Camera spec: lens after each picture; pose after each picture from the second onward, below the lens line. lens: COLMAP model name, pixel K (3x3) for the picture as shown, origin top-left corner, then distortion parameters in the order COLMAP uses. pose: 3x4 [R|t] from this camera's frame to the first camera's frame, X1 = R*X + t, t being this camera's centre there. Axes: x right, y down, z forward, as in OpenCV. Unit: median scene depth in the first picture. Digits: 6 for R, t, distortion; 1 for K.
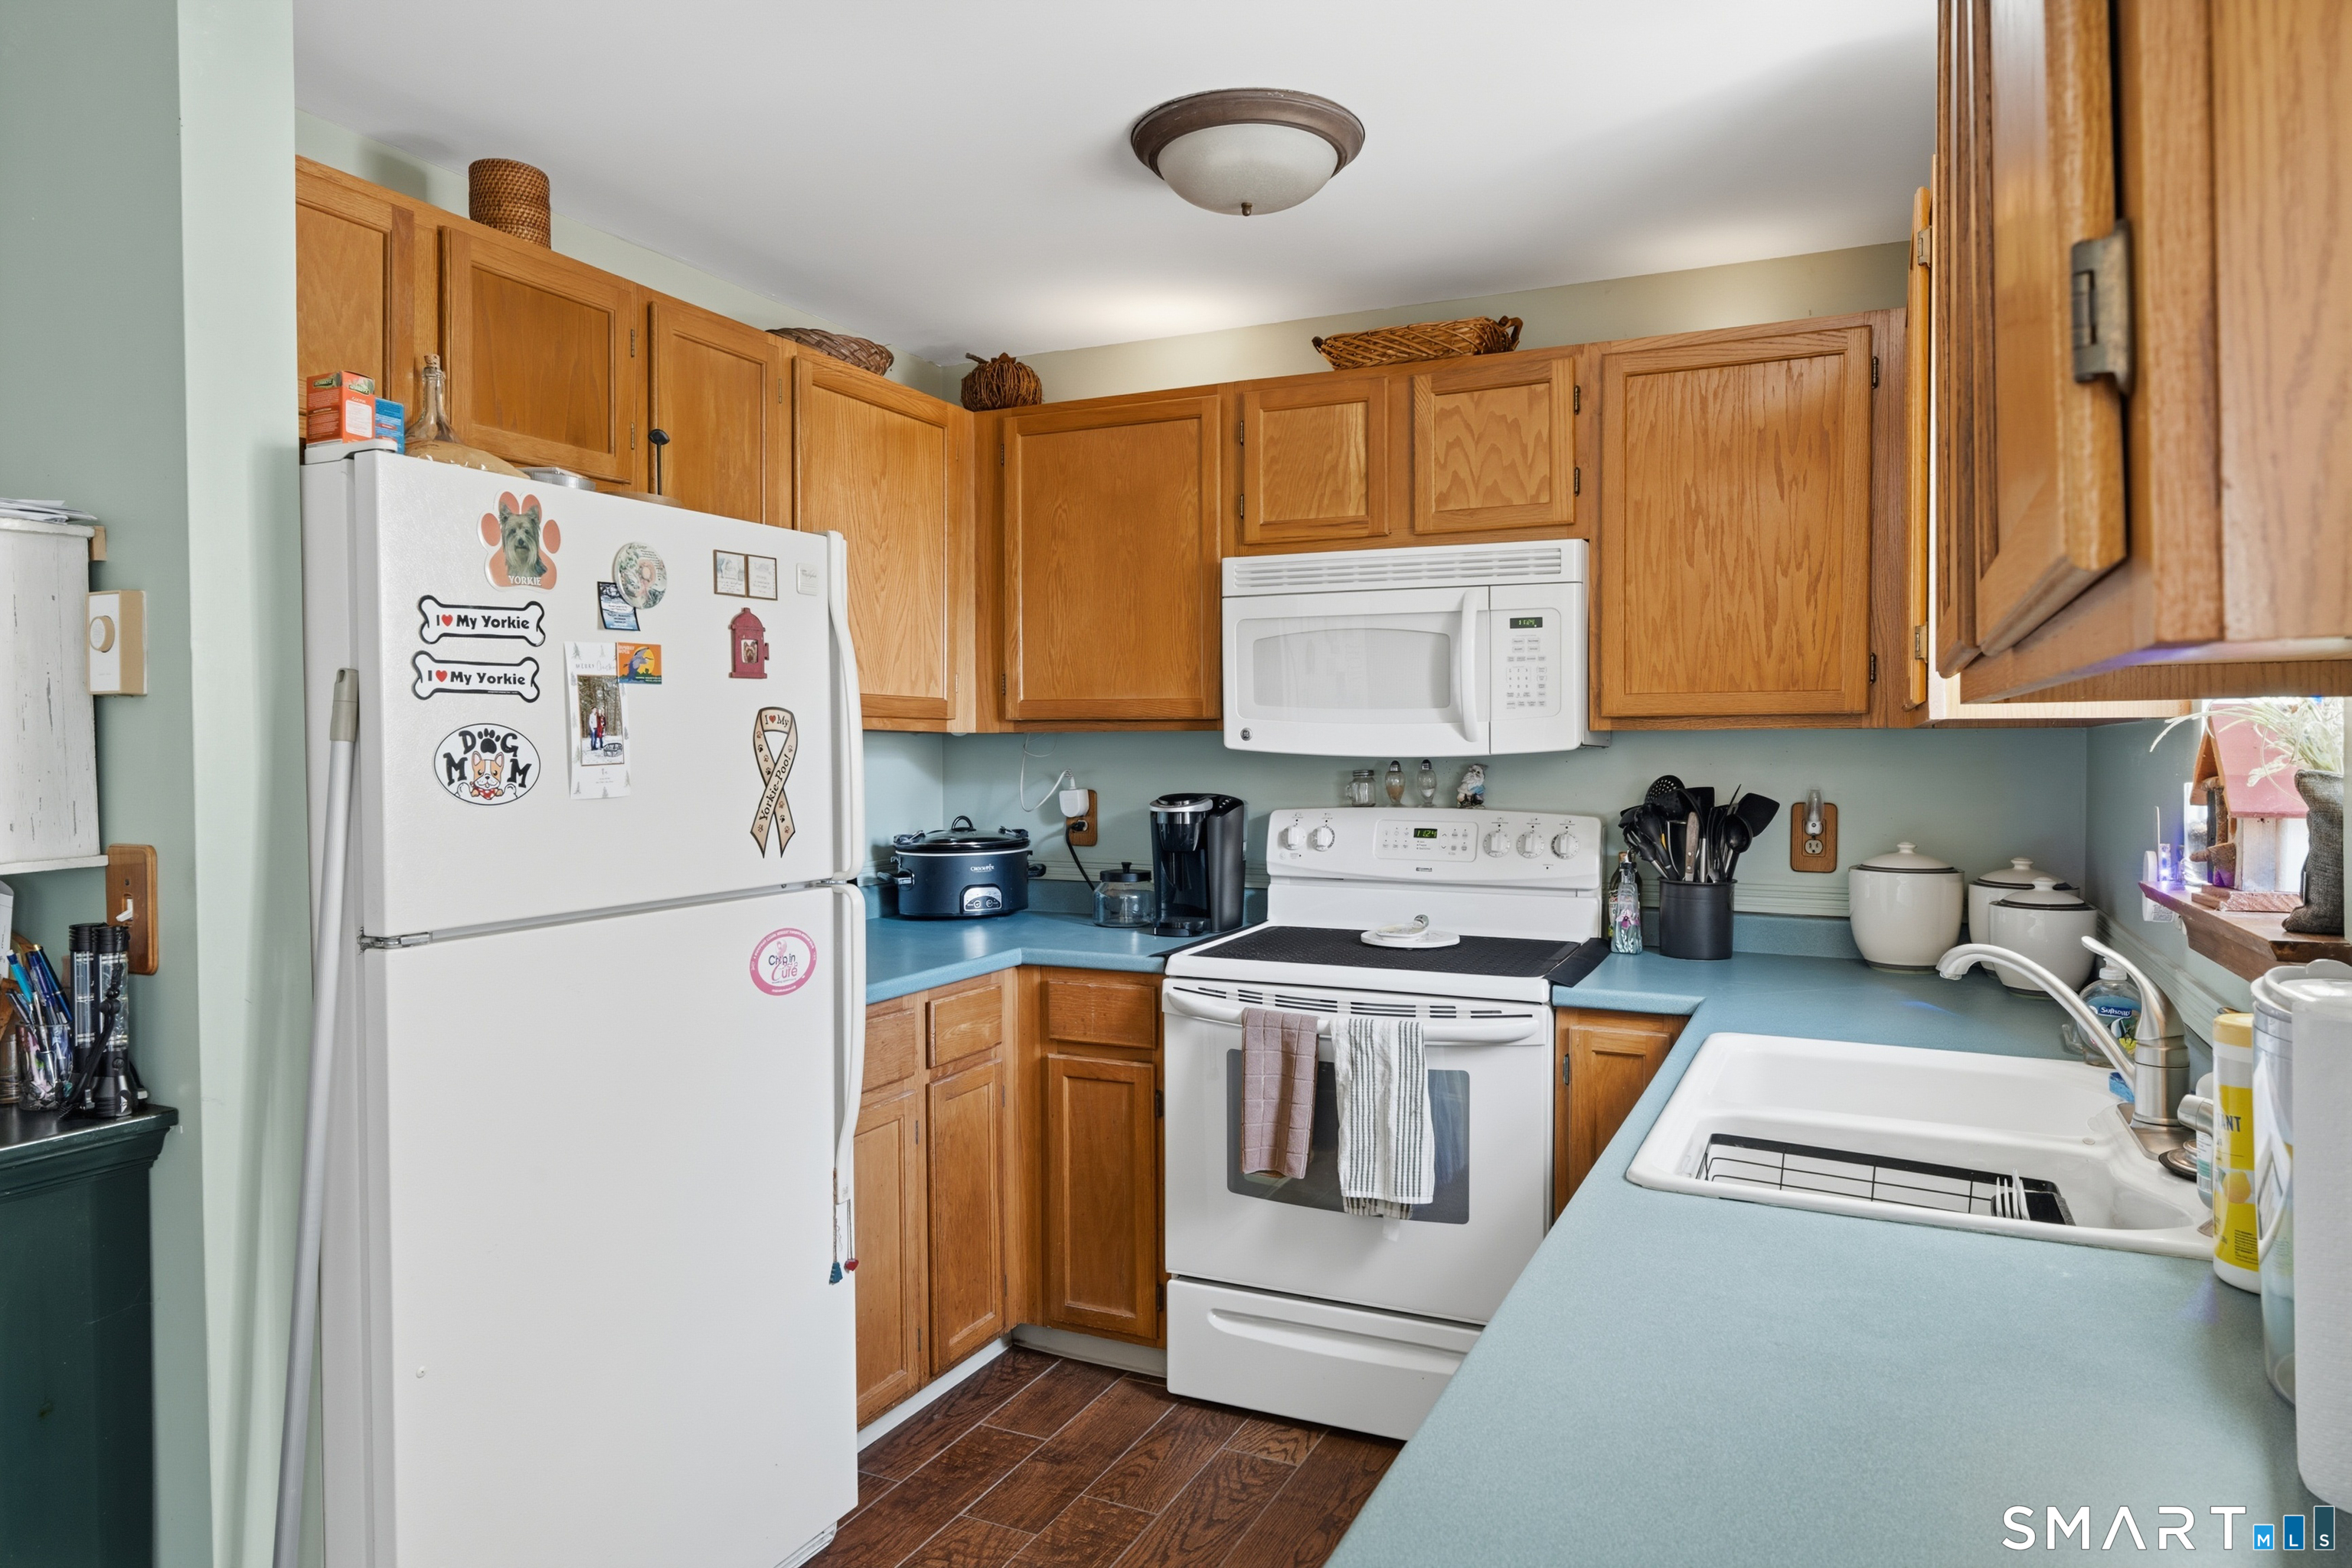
lens RADIAL K [[1482.4, 0, 1176.0], [0, 1482.4, 784.0], [0, 0, 1]] dist [-0.000478, -0.000241]
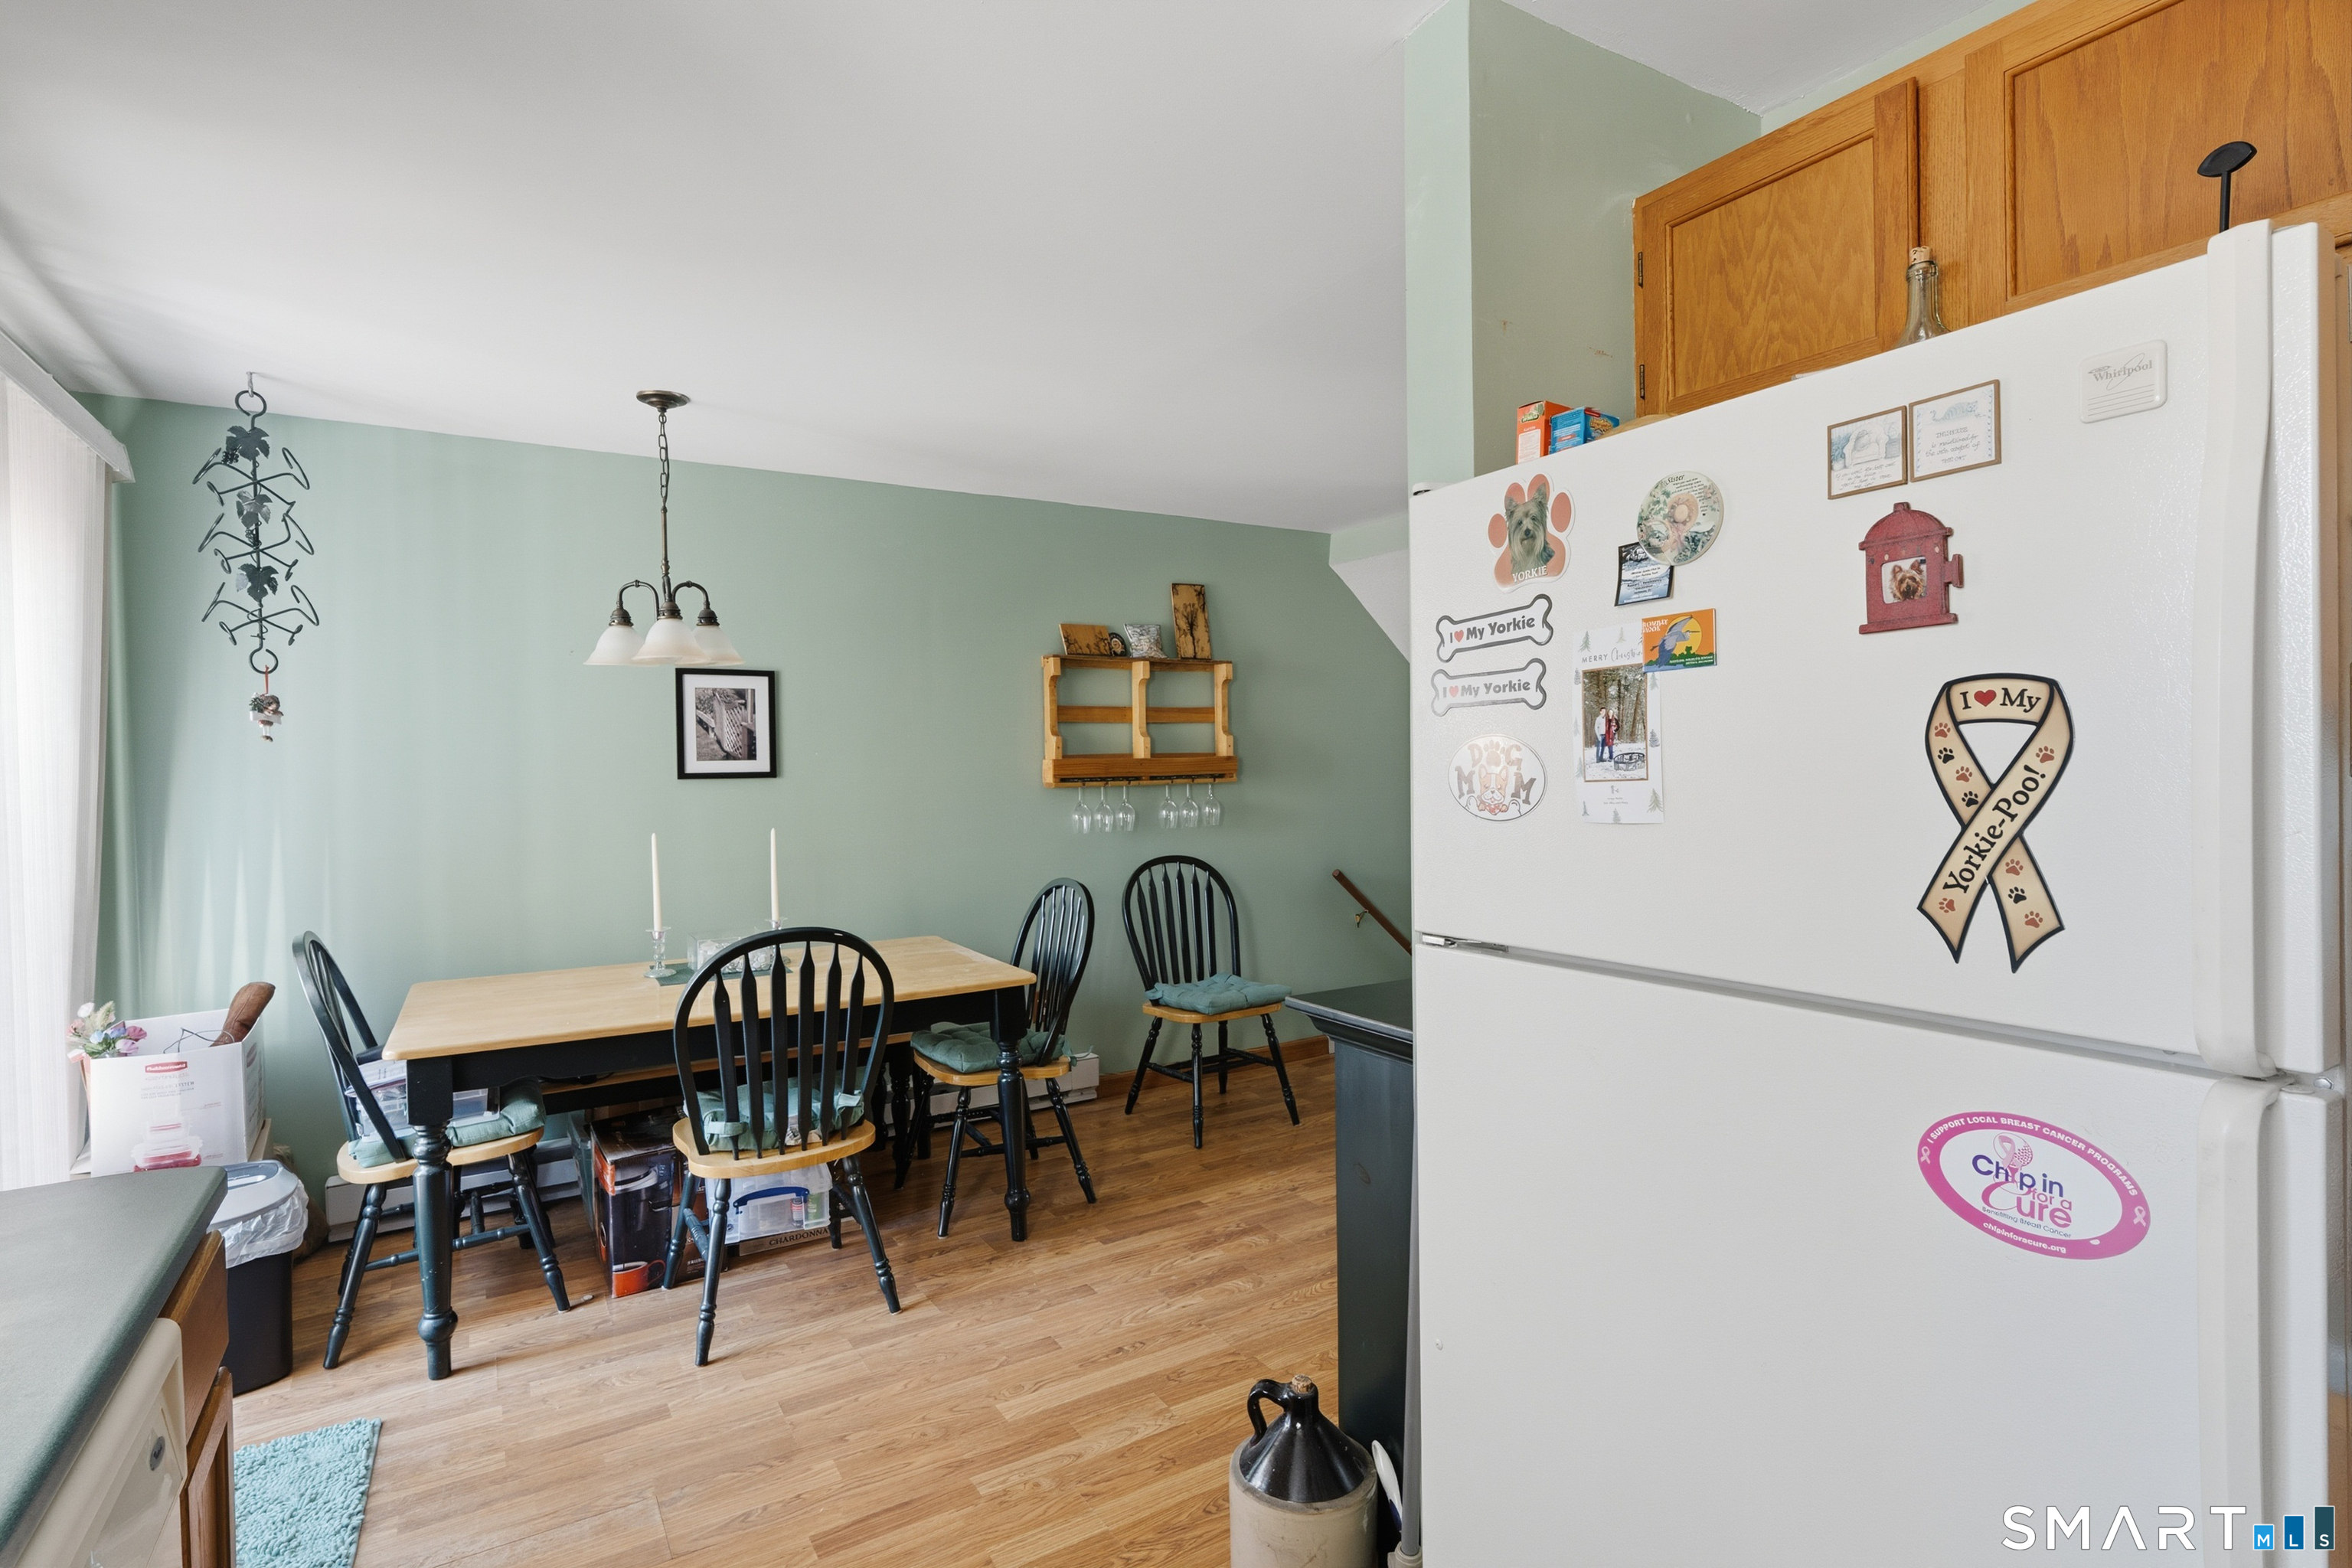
lens RADIAL K [[1151.5, 0, 1177.0], [0, 1151.5, 778.8], [0, 0, 1]] dist [-0.002158, -0.000110]
pose [[-0.547576, 0.017033, -0.836583, 0.166453], [-0.007108, 0.999662, 0.025006, -0.018438], [0.836726, 0.019640, -0.547269, 0.762230]]
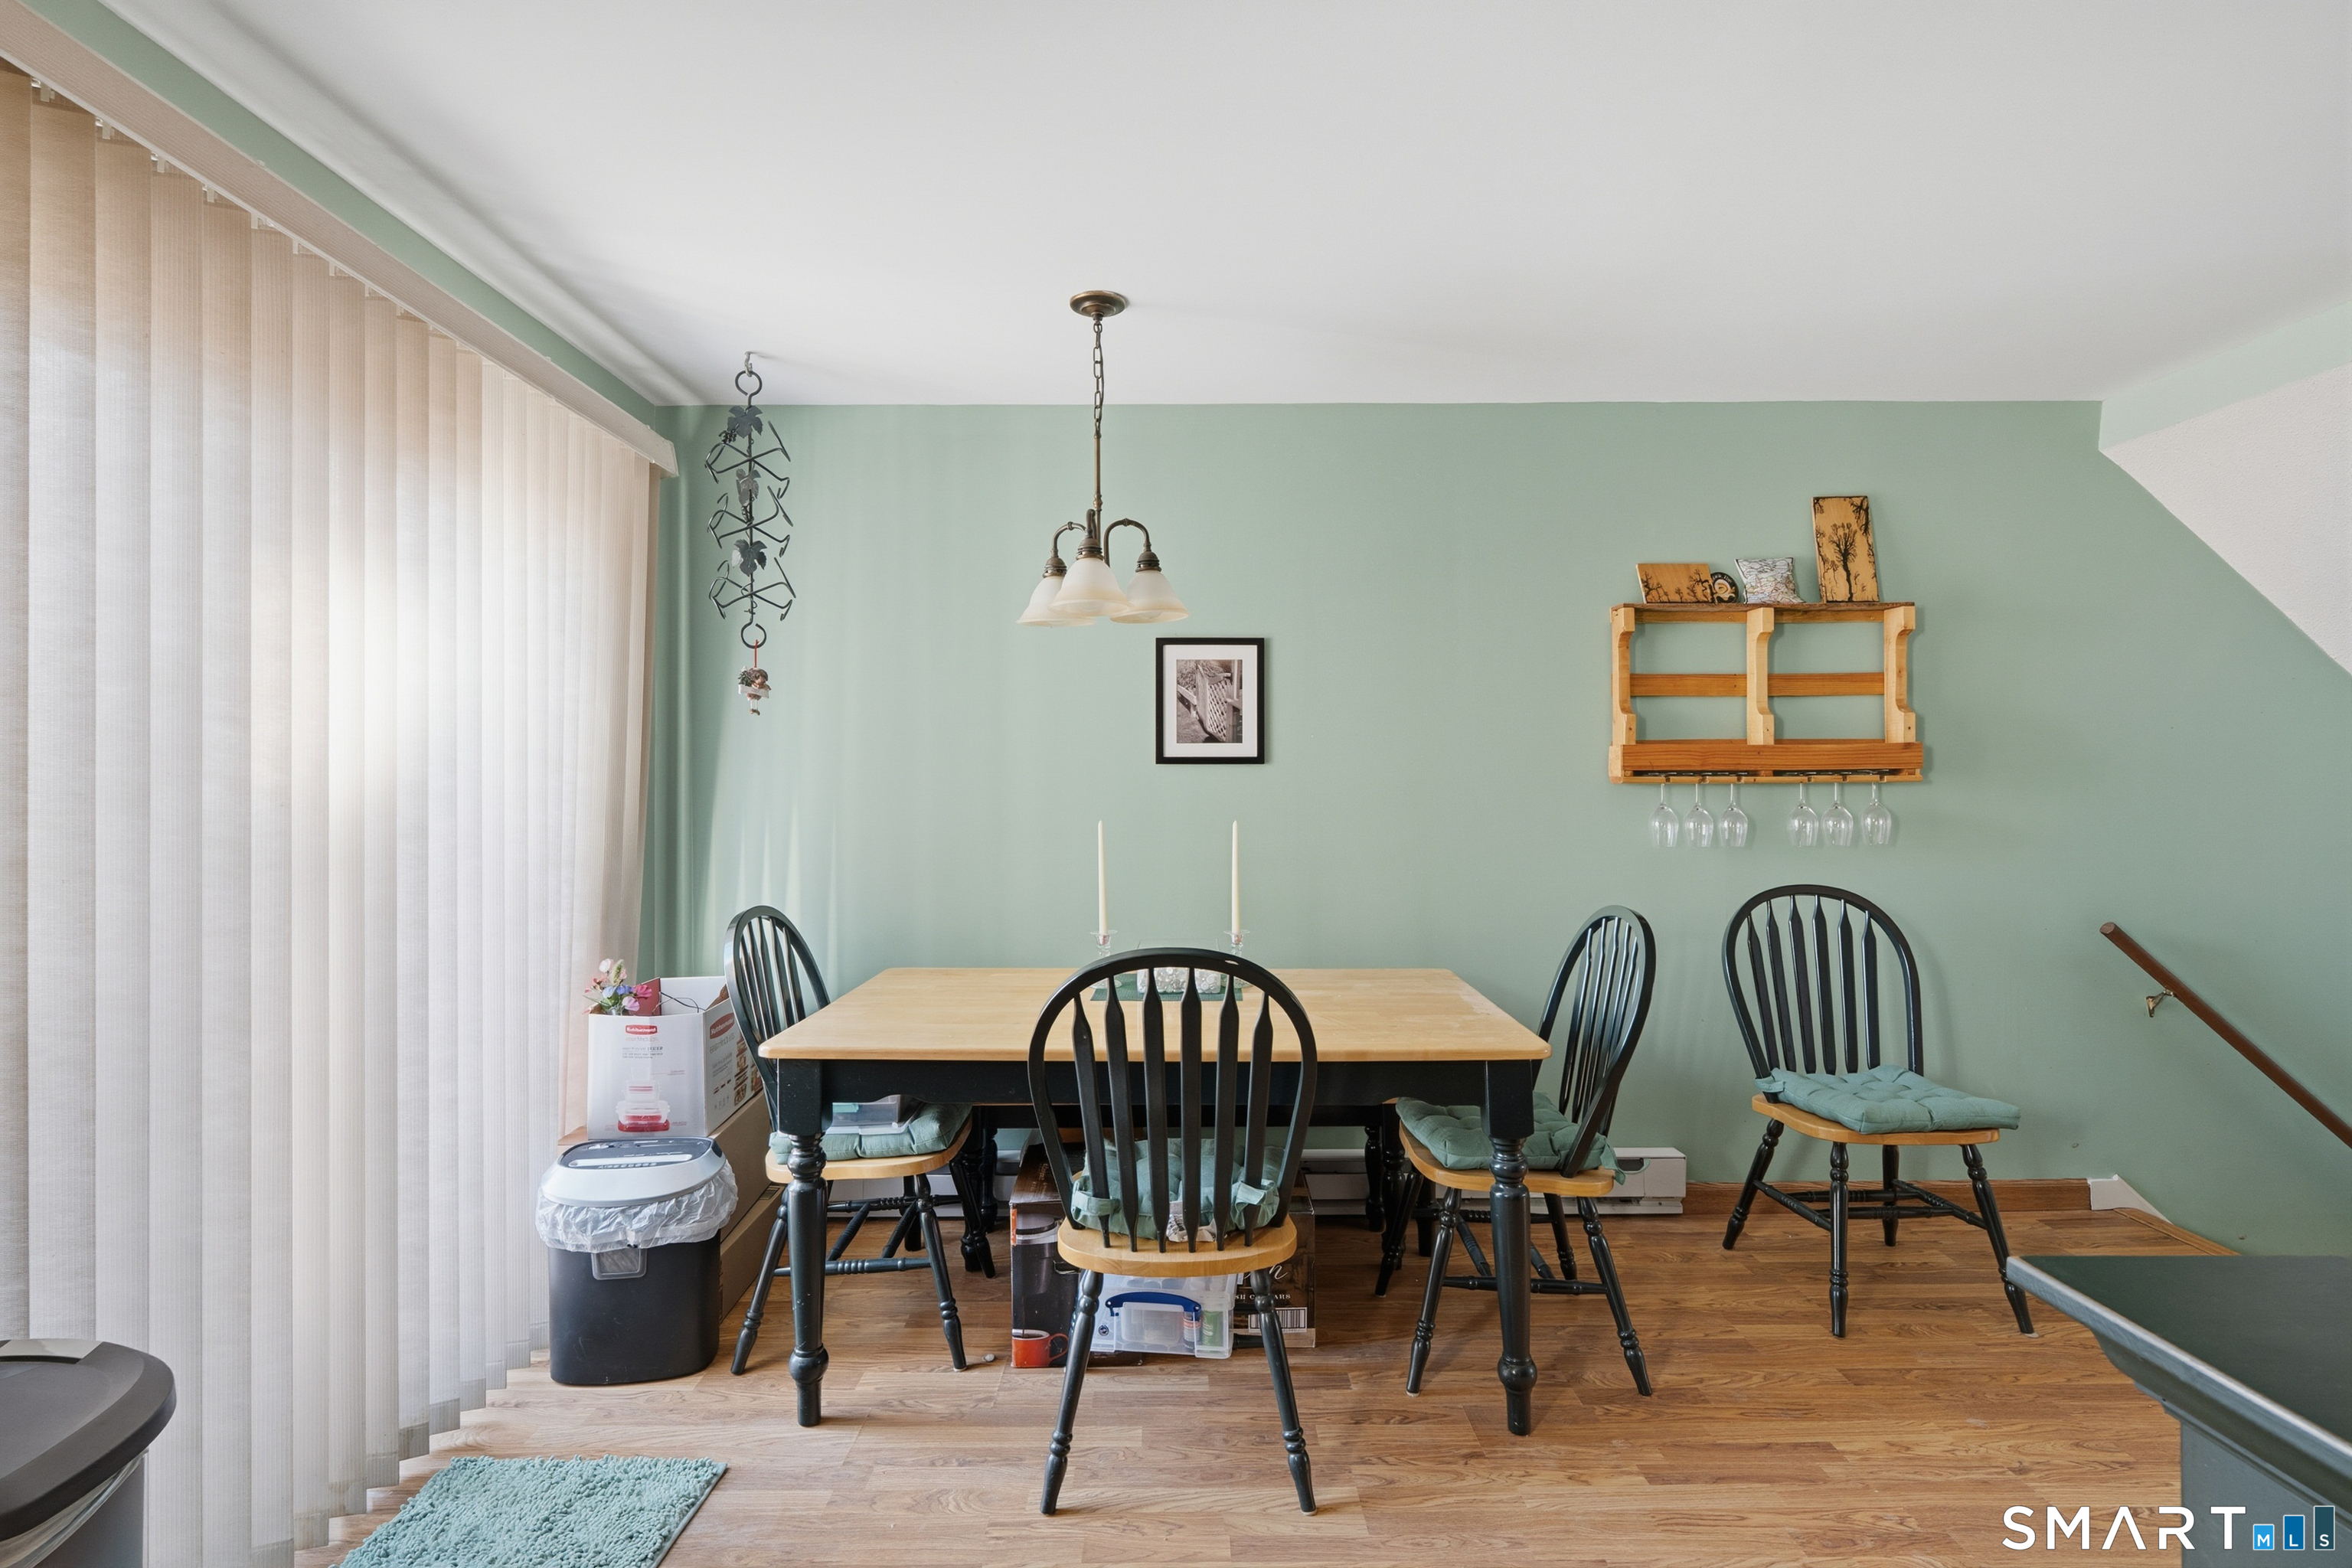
lens RADIAL K [[1106.3, 0, 1176.8], [0, 1106.3, 780.2], [0, 0, 1]] dist [-0.004919, 0.000179]
pose [[-0.905205, -0.004019, -0.424956, -0.160830], [-0.011537, 0.999819, 0.015118, 0.018126], [0.424818, 0.018588, -0.905088, 0.588280]]
